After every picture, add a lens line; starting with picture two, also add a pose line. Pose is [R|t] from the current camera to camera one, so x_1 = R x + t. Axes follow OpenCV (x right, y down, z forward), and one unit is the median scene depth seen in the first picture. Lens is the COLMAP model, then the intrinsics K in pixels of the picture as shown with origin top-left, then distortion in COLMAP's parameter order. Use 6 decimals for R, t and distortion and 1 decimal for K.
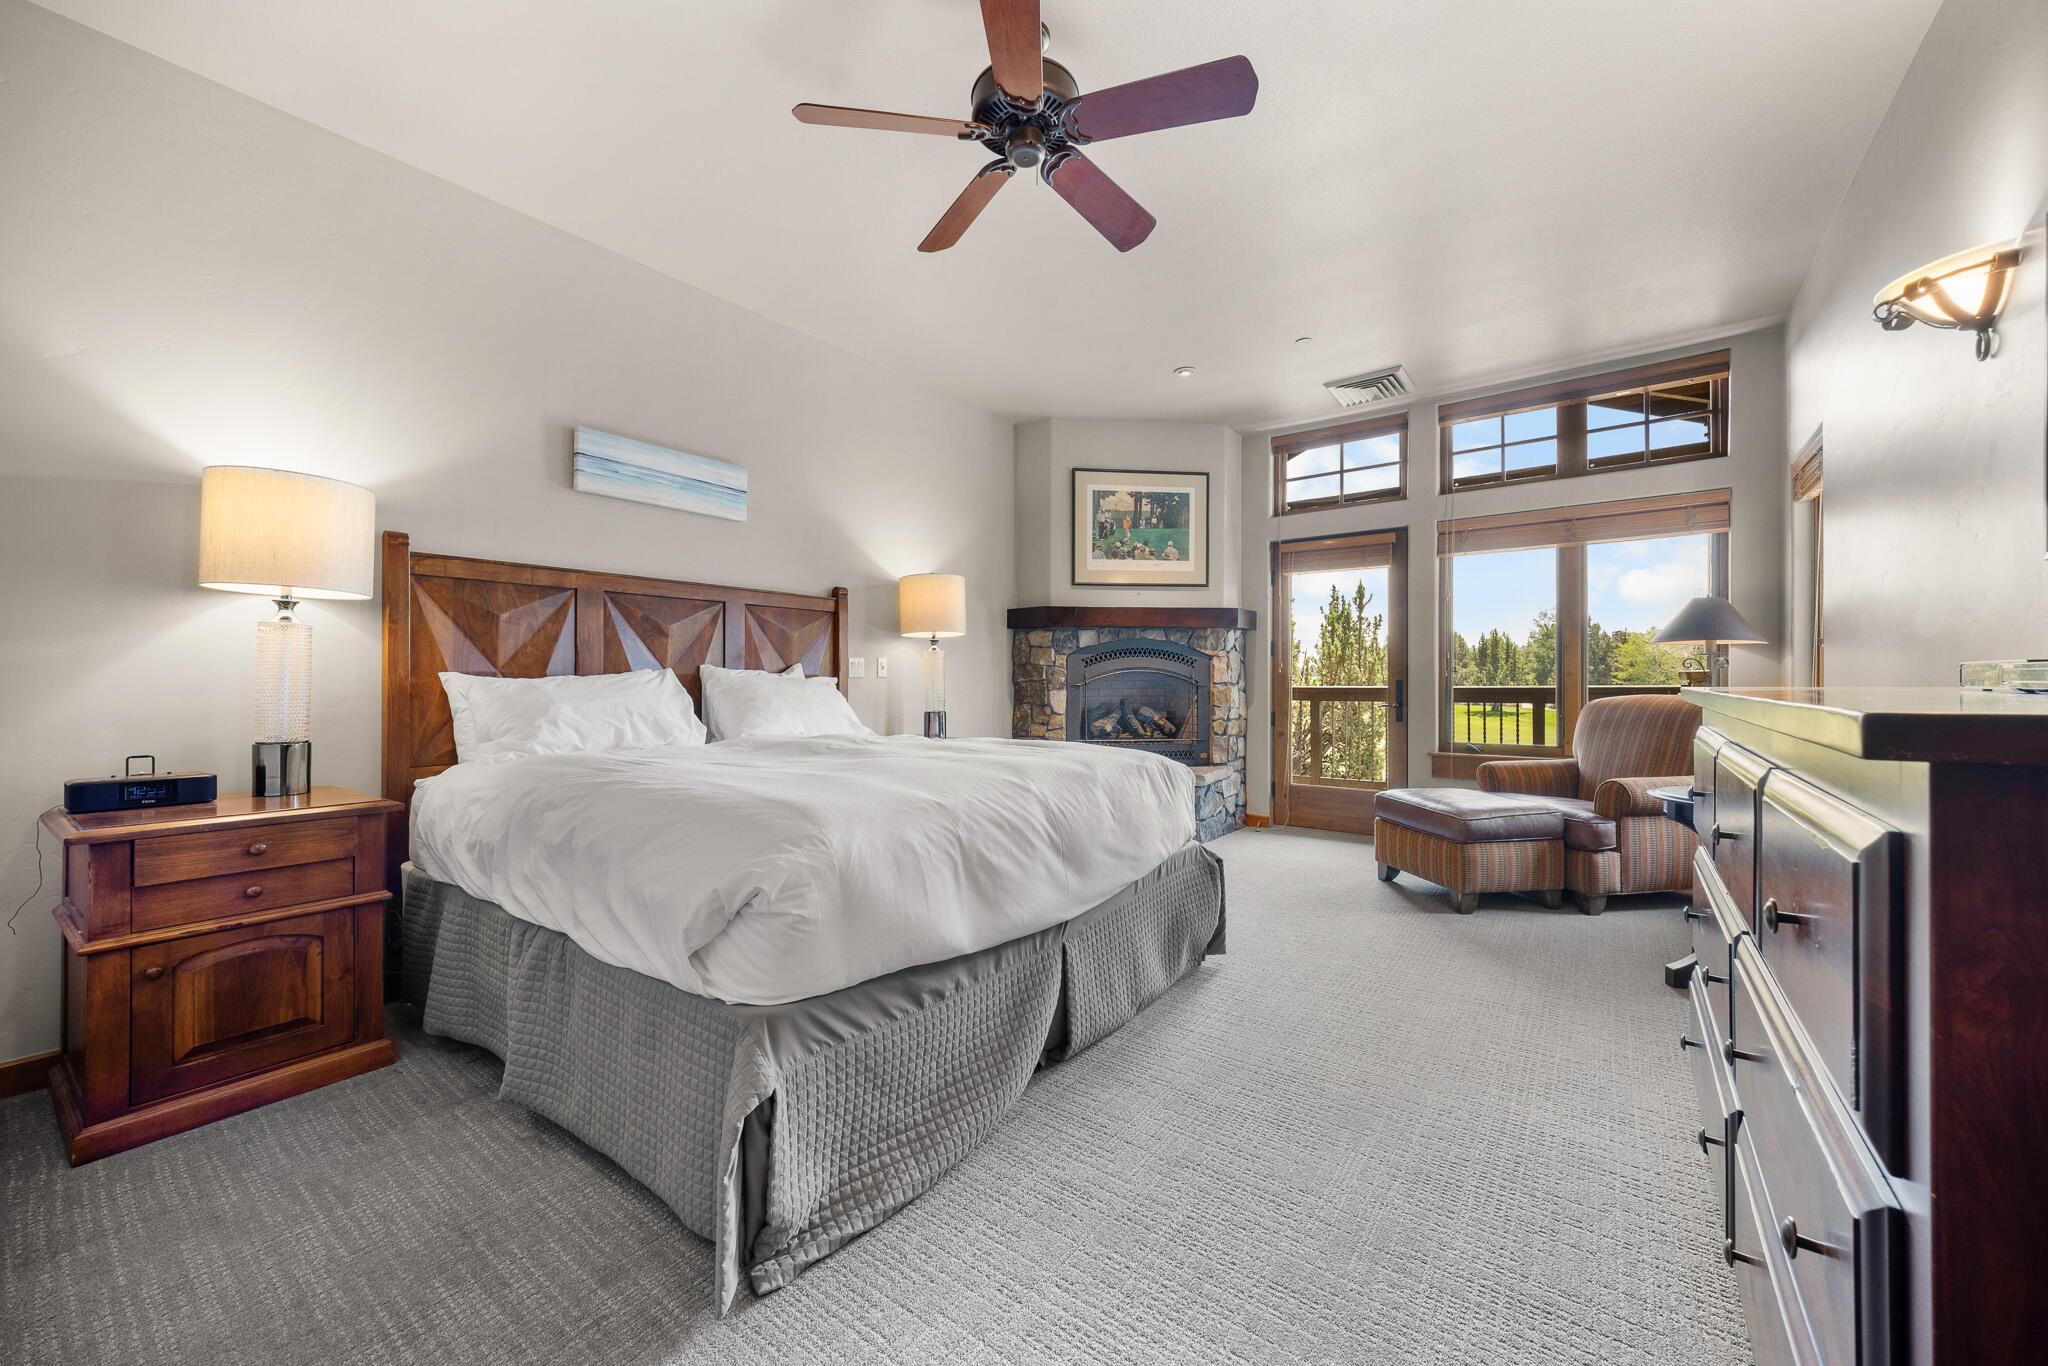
lens RADIAL K [[770.2, 0, 1020.6], [0, 770.2, 682.1], [0, 0, 1]] dist [0.006465, -0.002804]
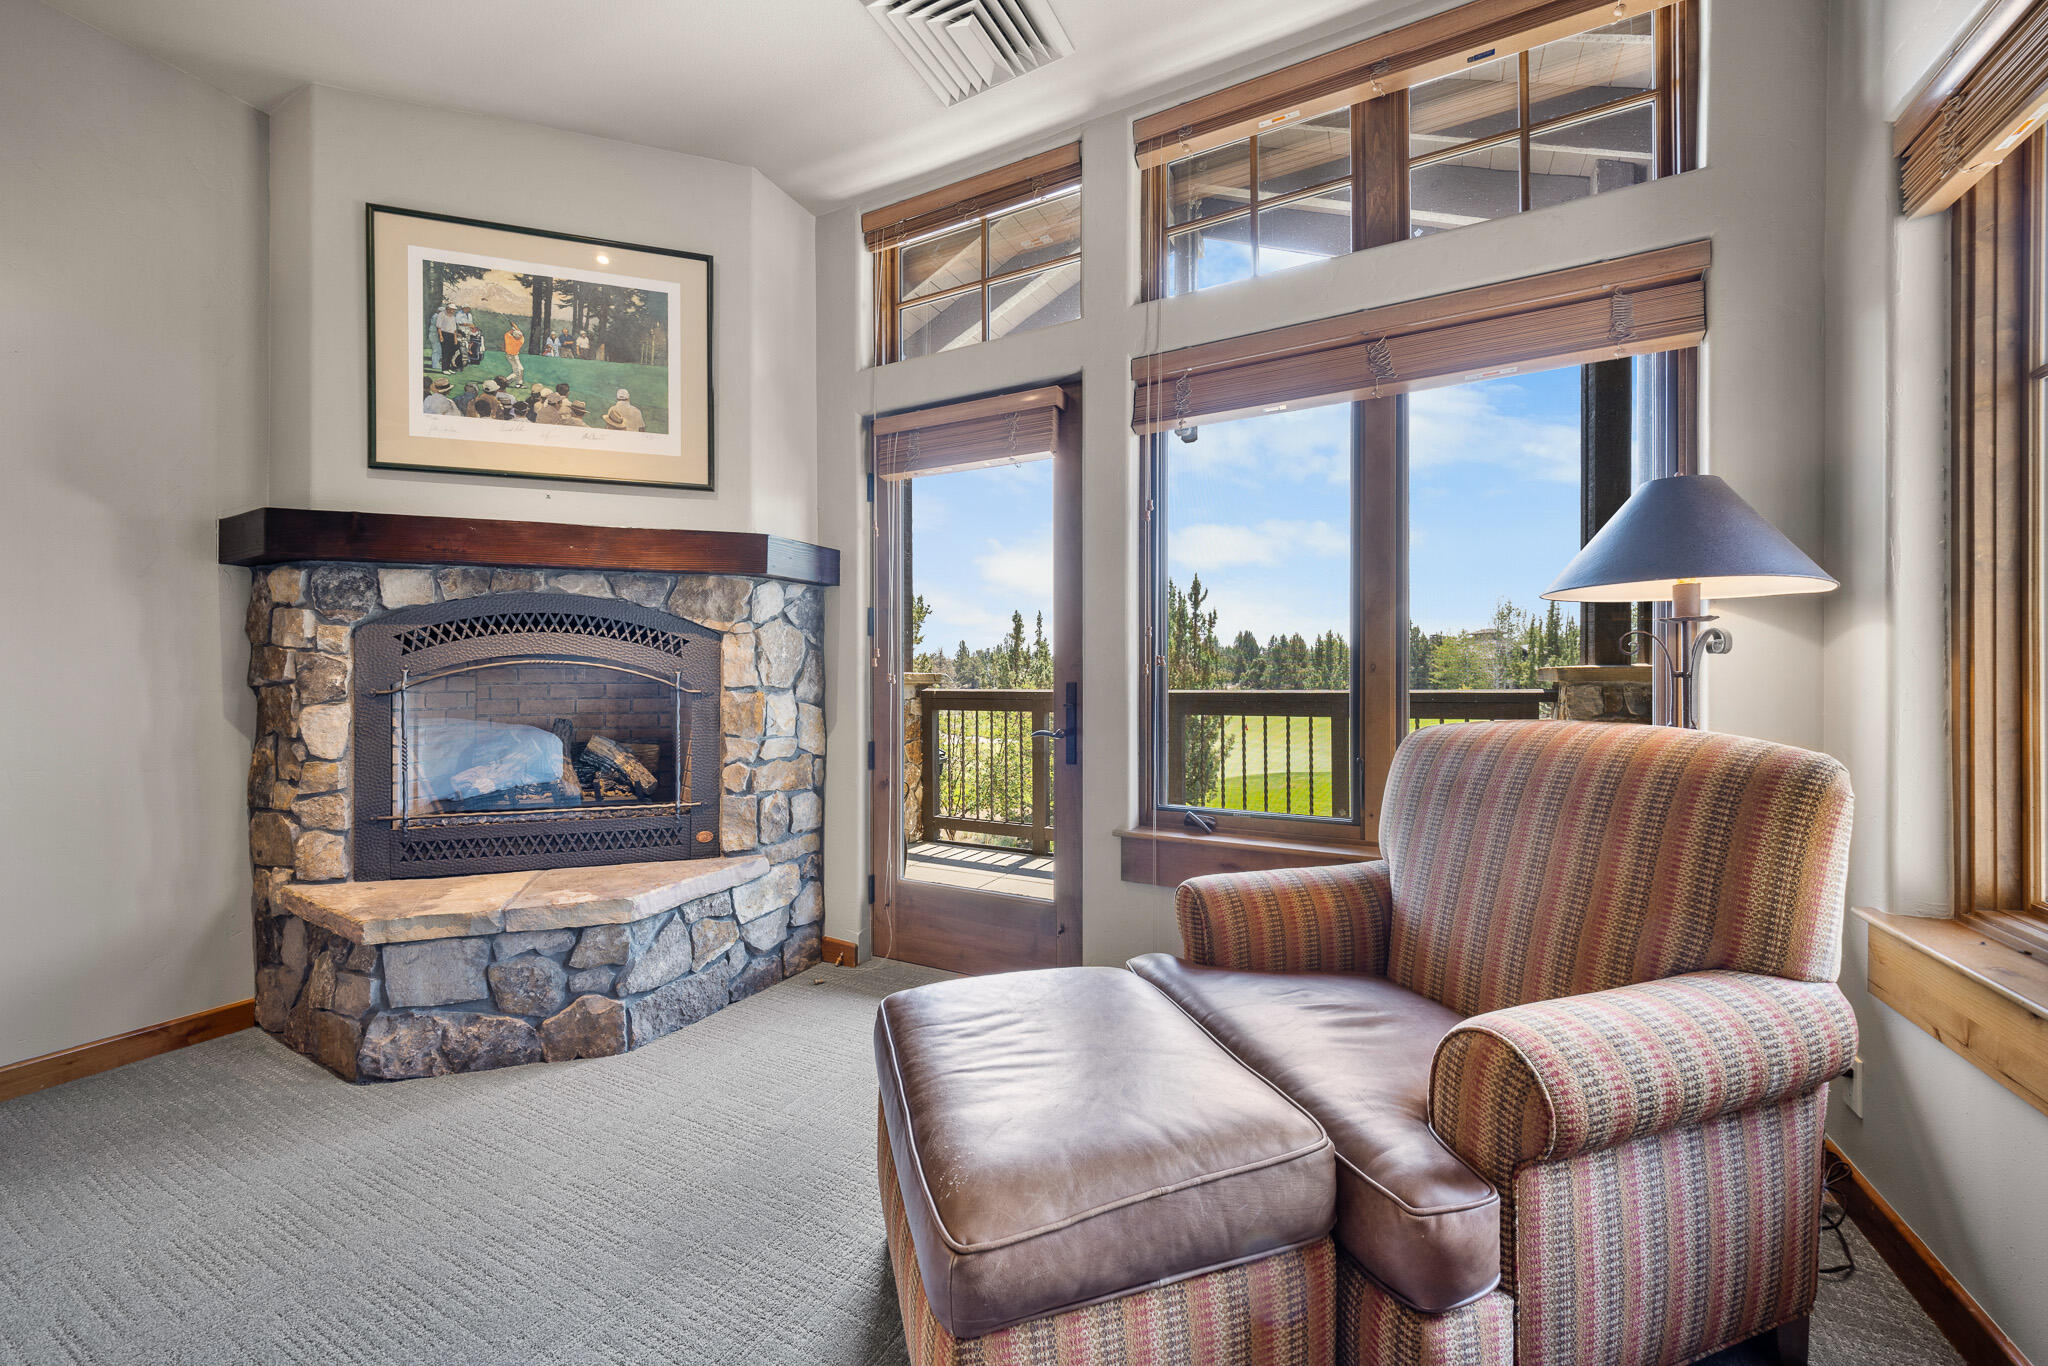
lens RADIAL K [[770.2, 0, 1026.0], [0, 770.2, 681.4], [0, 0, 1]] dist [0.006465, -0.002804]
pose [[0.985201, 0.000620, 0.171400, 0.359893], [-0.000724, 1.000000, 0.000545, -0.003227], [-0.171400, -0.000661, 0.985201, 0.490232]]
